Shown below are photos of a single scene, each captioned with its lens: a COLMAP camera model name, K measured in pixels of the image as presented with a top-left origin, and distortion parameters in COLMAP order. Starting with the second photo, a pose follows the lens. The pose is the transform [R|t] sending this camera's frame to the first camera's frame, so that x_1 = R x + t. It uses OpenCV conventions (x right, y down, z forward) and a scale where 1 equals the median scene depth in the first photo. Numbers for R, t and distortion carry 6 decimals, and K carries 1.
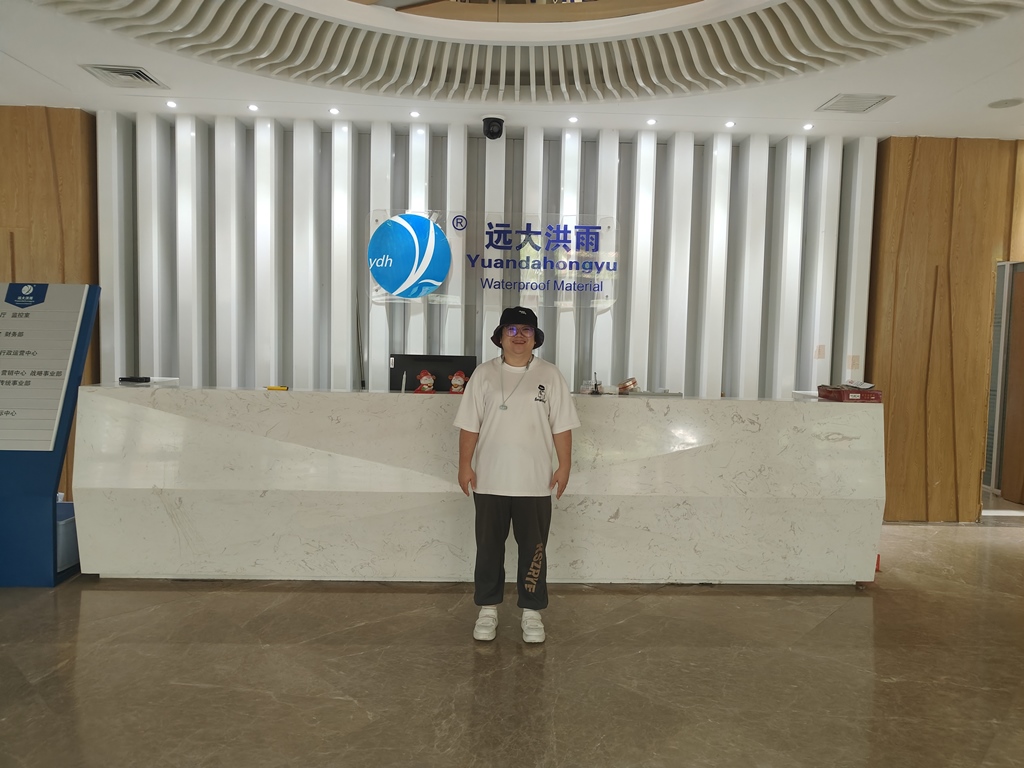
lens RADIAL K [[711.3, 0, 512.0], [0, 711.3, 384.0], [0, 0, 1]] dist [0.003391, -0.003281]
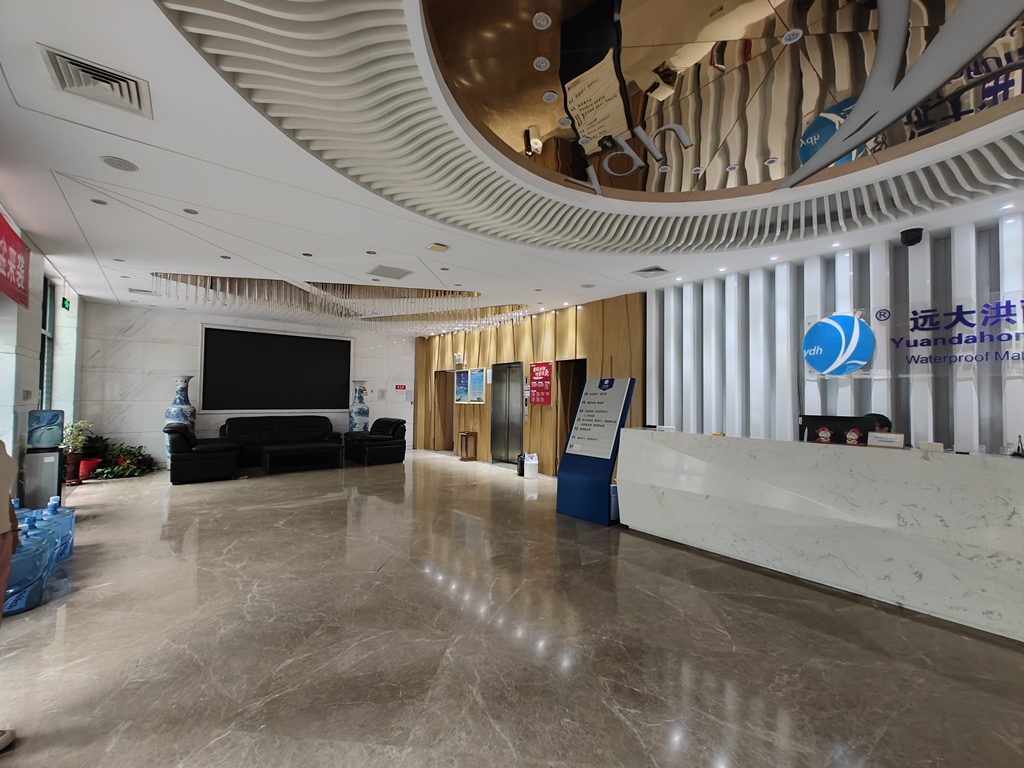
lens RADIAL K [[439.4, 0, 512.0], [0, 439.4, 384.0], [0, 0, 1]] dist [0.000093, 0.000718]
pose [[0.590990, -0.041373, -0.805617, 0.166539], [-0.052745, 0.994565, -0.089770, 0.005126], [0.804953, 0.095545, 0.585596, 0.002325]]
